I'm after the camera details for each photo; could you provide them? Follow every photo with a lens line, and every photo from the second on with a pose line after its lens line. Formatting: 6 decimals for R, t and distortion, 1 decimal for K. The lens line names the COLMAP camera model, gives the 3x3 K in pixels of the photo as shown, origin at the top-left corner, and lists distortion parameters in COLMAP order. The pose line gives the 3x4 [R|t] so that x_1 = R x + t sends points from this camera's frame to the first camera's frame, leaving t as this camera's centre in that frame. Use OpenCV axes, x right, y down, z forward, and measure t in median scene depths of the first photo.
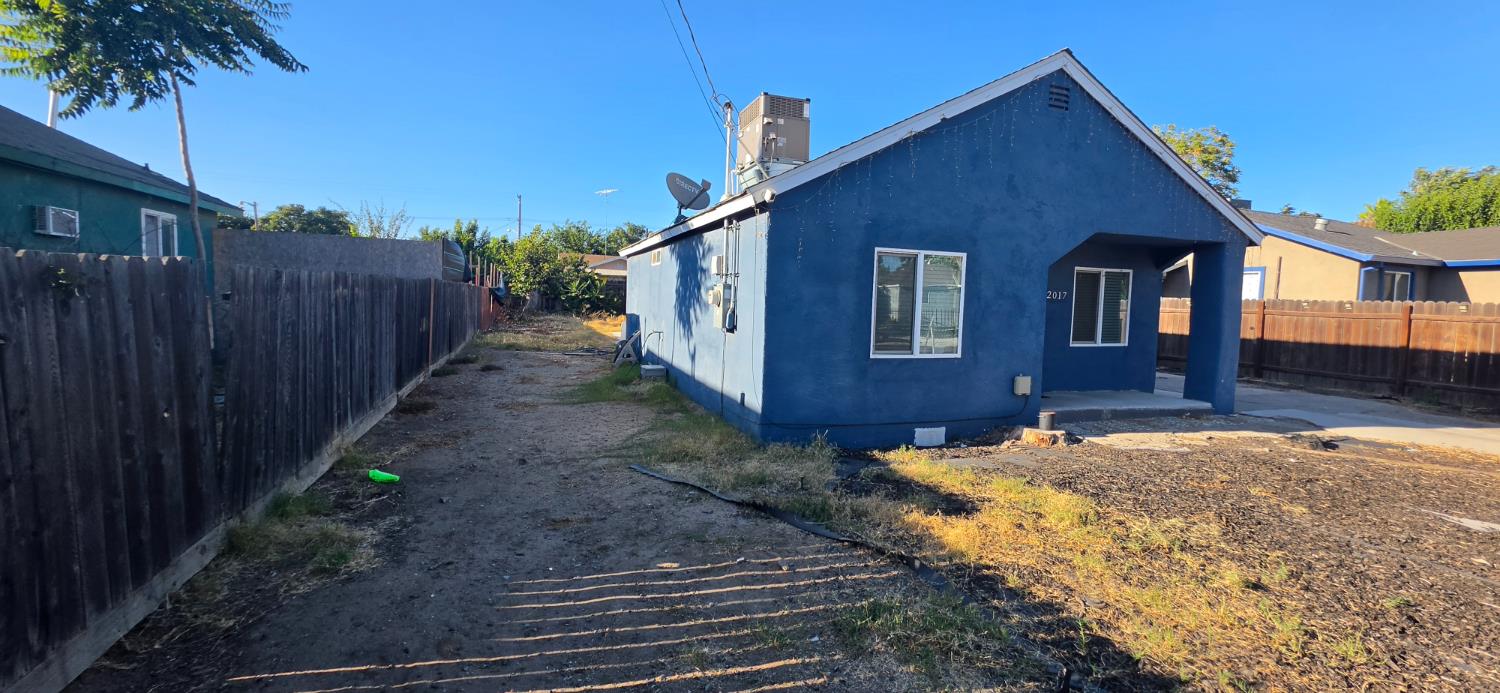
lens RADIAL K [[610.3, 0, 754.3], [0, 610.3, 318.9], [0, 0, 1]] dist [0.003375, 0.000099]
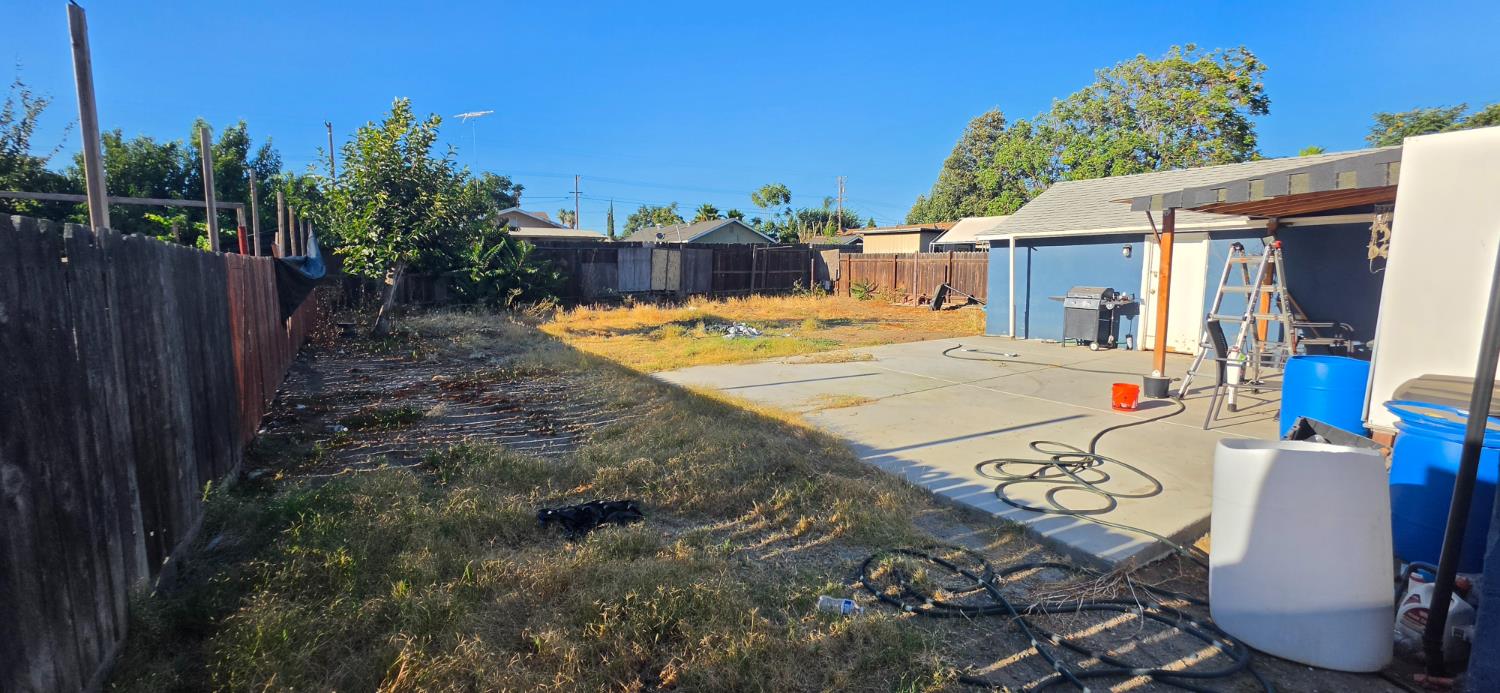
lens RADIAL K [[610.3, 0, 754.3], [0, 610.3, 318.9], [0, 0, 1]] dist [0.003375, 0.000099]
pose [[0.972537, -0.047575, 0.227833, -0.191555], [0.033961, 0.997416, 0.063309, -0.023127], [-0.230256, -0.053833, 0.971640, 0.458533]]
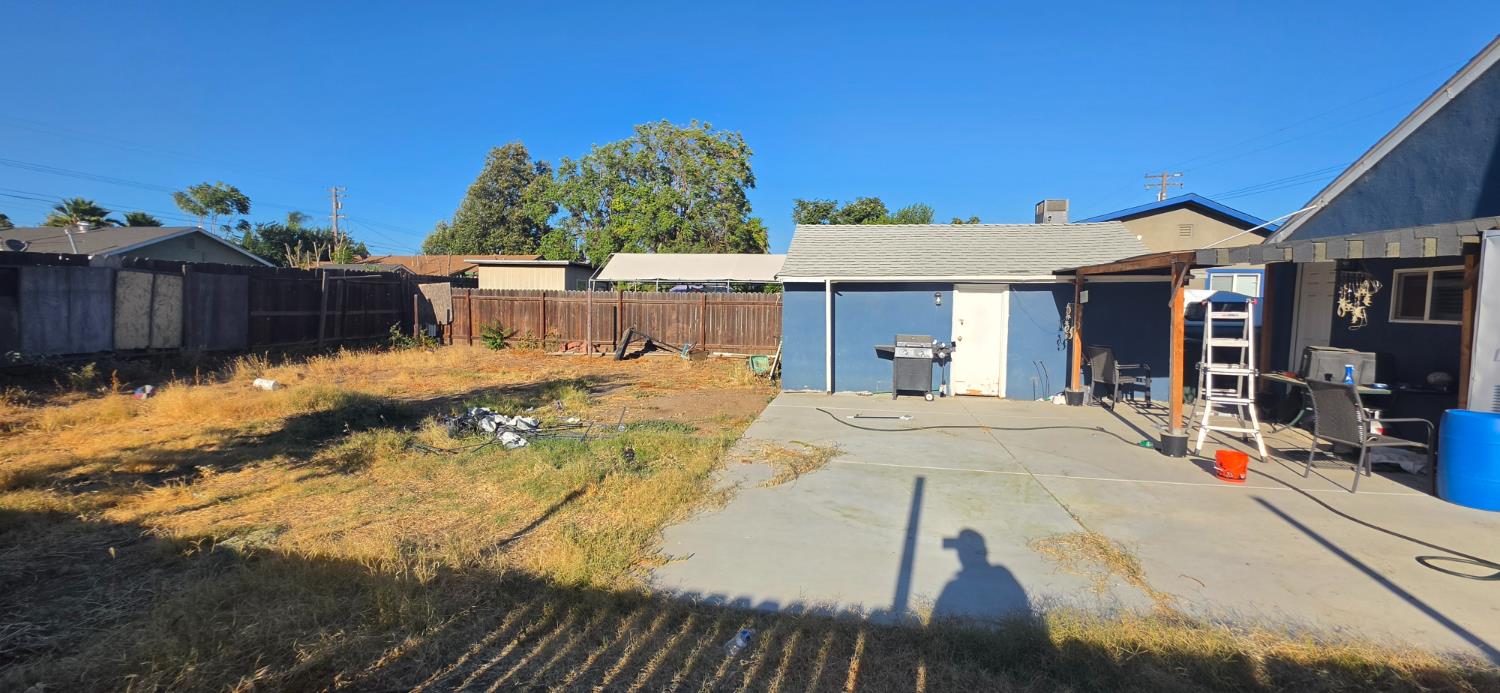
lens RADIAL K [[610.3, 0, 754.3], [0, 610.3, 318.9], [0, 0, 1]] dist [0.003375, 0.000099]
pose [[0.515139, -0.041180, 0.856117, -0.233787], [0.027703, 0.999123, 0.031389, -0.030210], [-0.856659, 0.007547, 0.515828, 0.577405]]
